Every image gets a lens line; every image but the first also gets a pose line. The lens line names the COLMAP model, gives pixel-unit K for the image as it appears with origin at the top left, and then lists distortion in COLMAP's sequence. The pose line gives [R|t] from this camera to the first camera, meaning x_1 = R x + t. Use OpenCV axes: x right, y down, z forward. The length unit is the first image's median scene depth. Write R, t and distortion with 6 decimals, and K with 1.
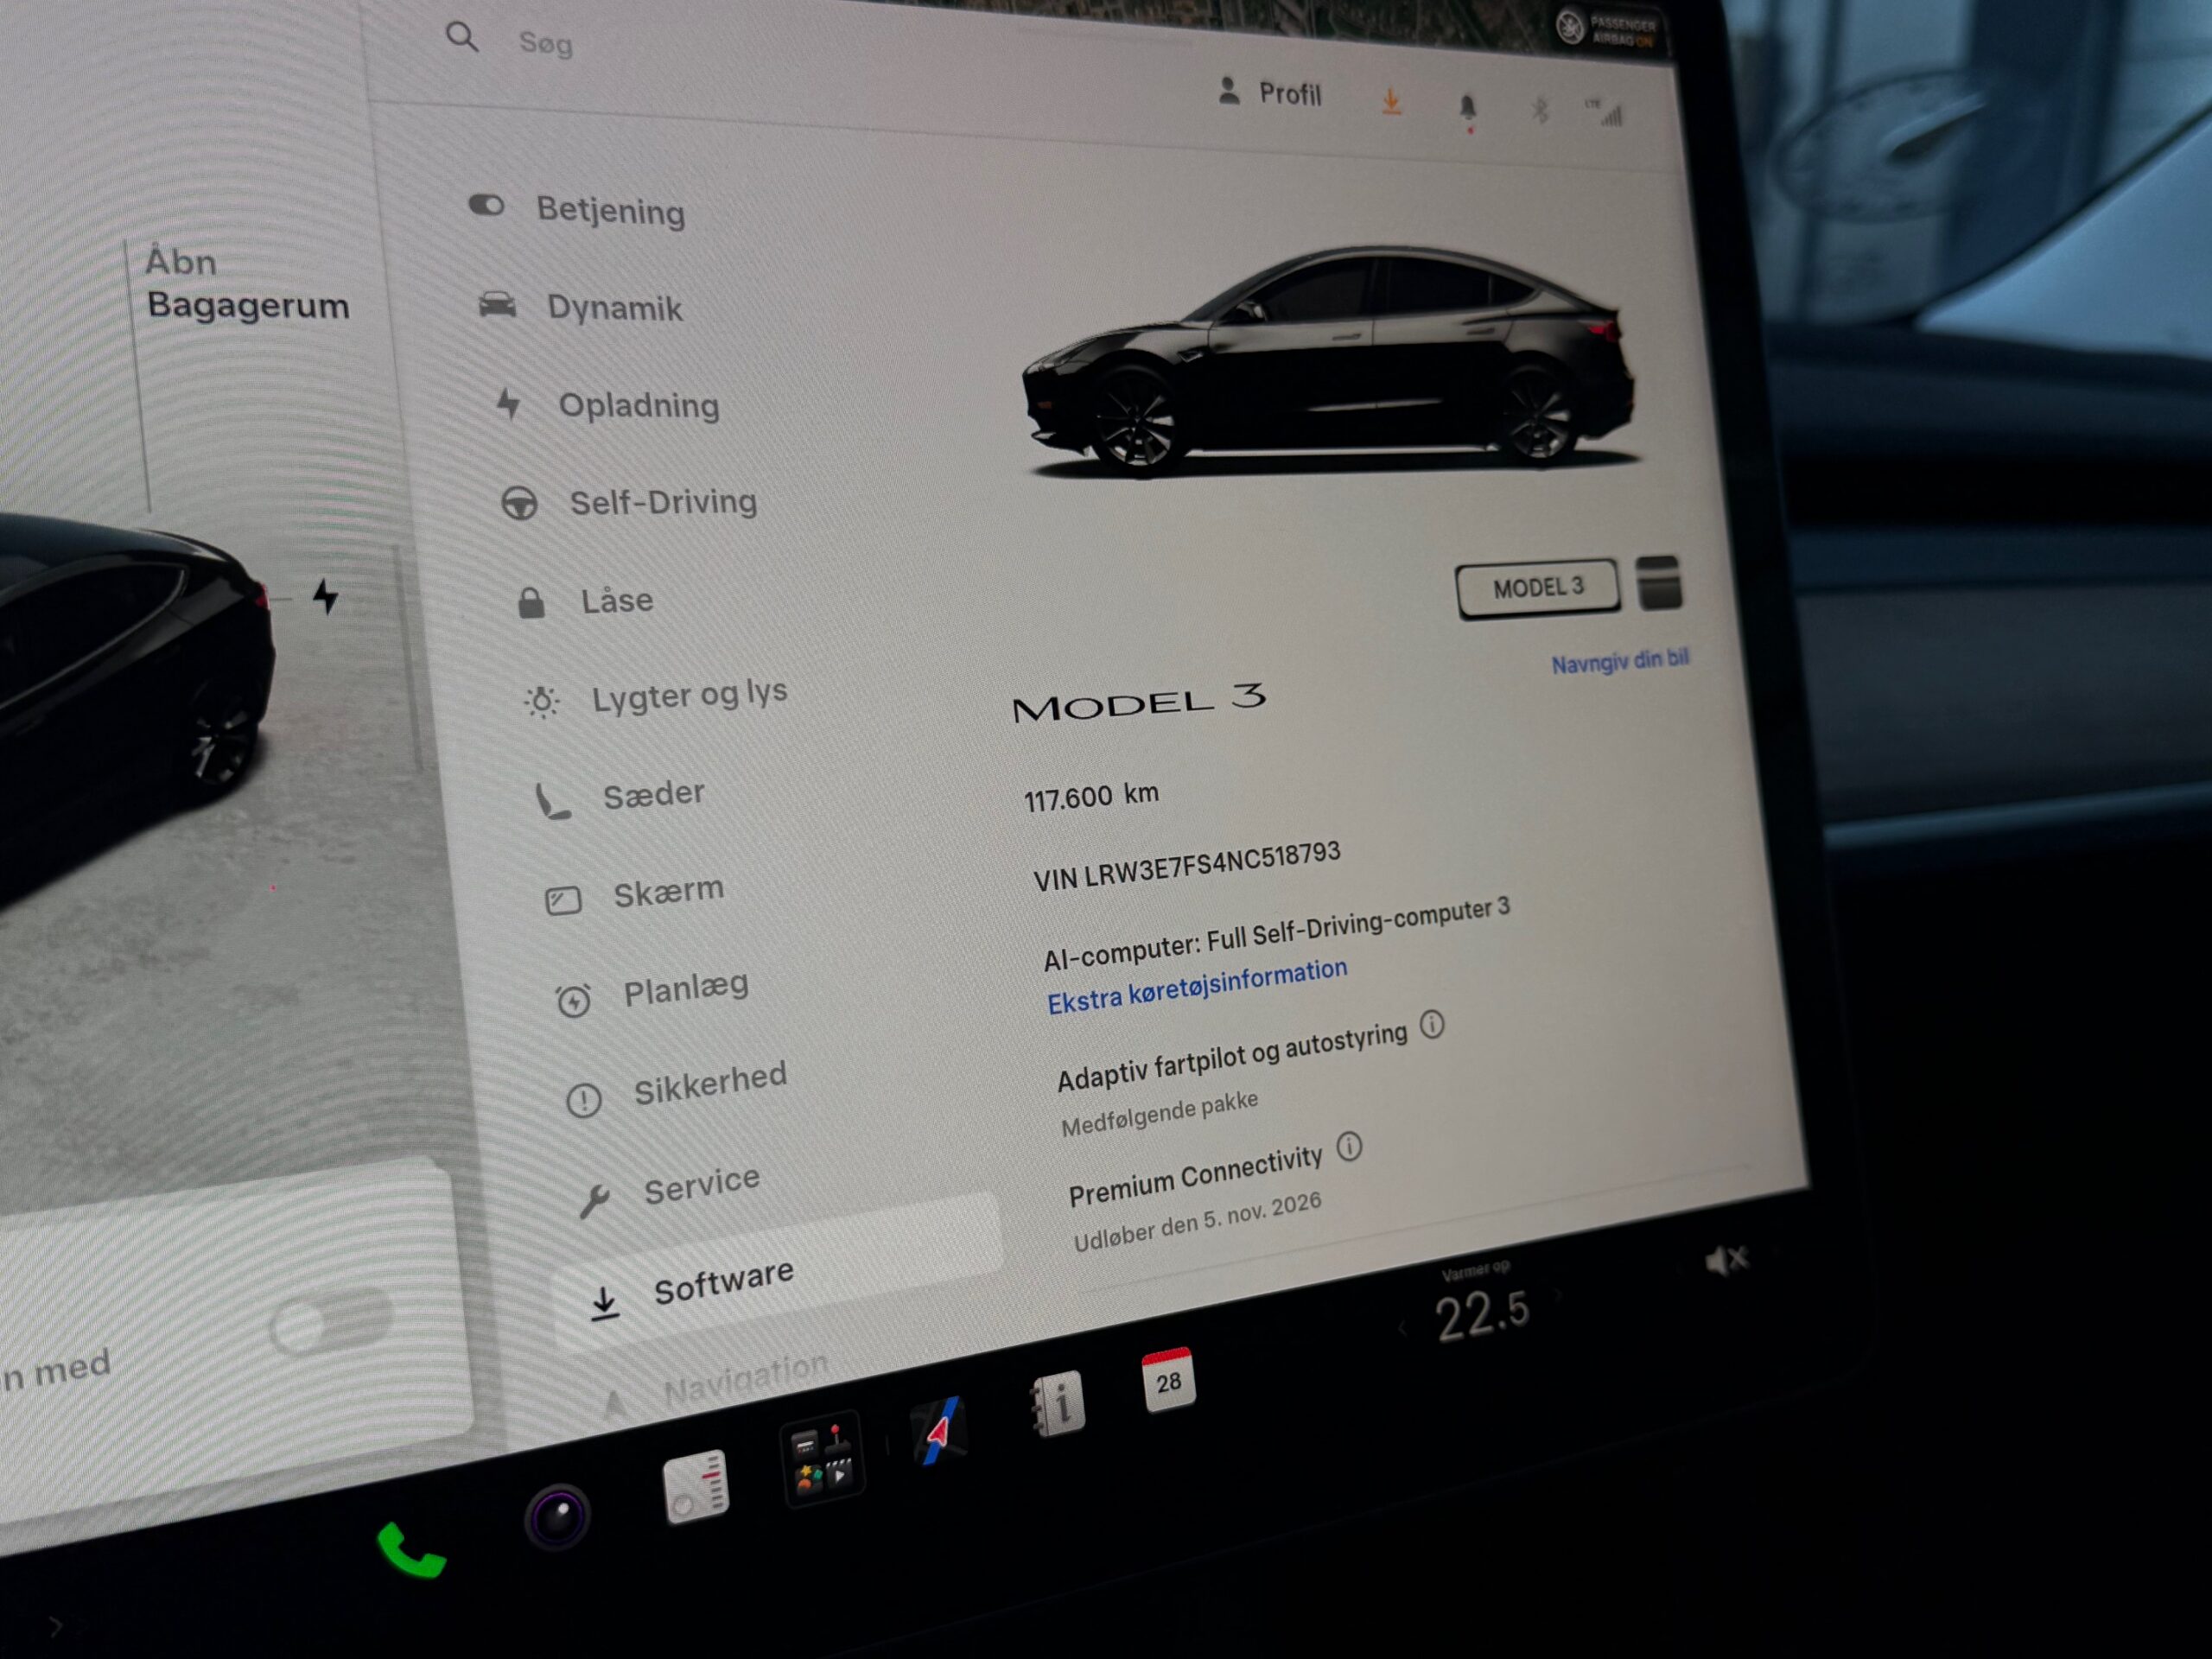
lens RADIAL K [[2121.6, 0, 1048.2], [0, 2121.6, 839.2], [0, 0, 1]] dist [0.038002, 0.000000]
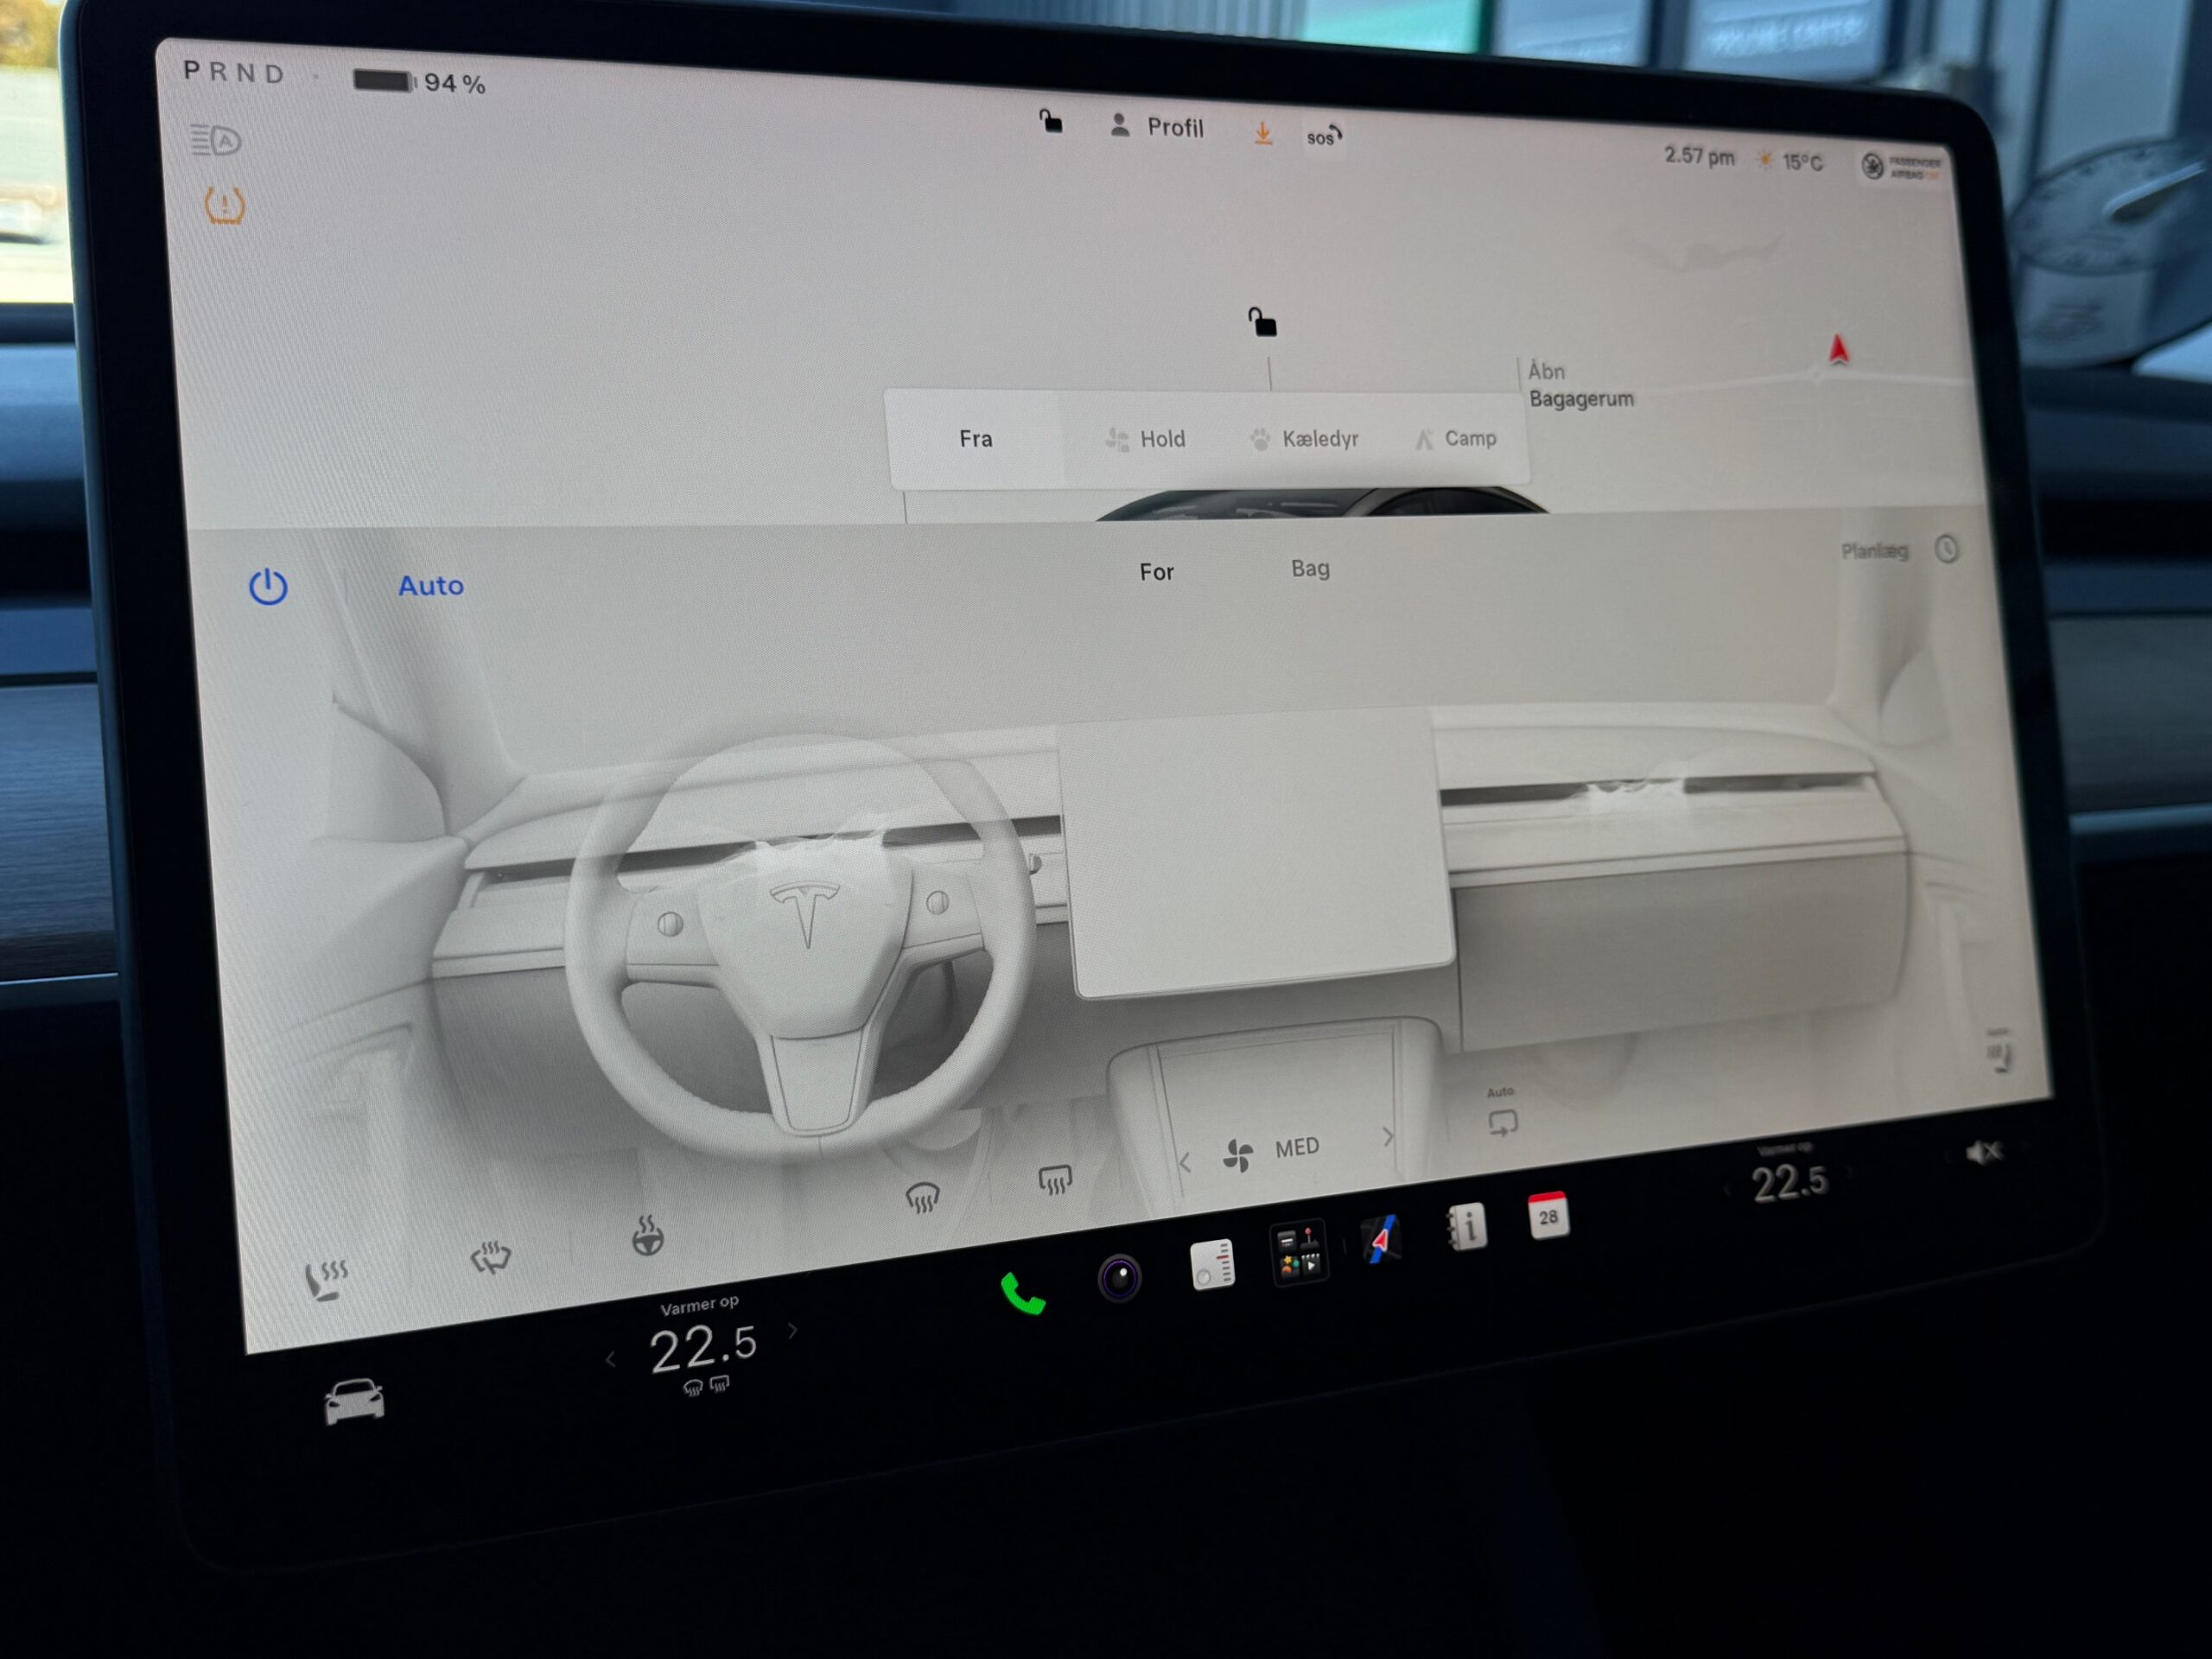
lens RADIAL K [[1992.9, 0, 1057.6], [0, 1992.9, 830.3], [0, 0, 1]] dist [0.027973, -0.007848]
pose [[0.995257, 0.028511, -0.093007, -0.146821], [-0.028139, 0.999590, 0.005315, 0.019120], [0.093121, -0.002673, 0.995651, -0.277136]]
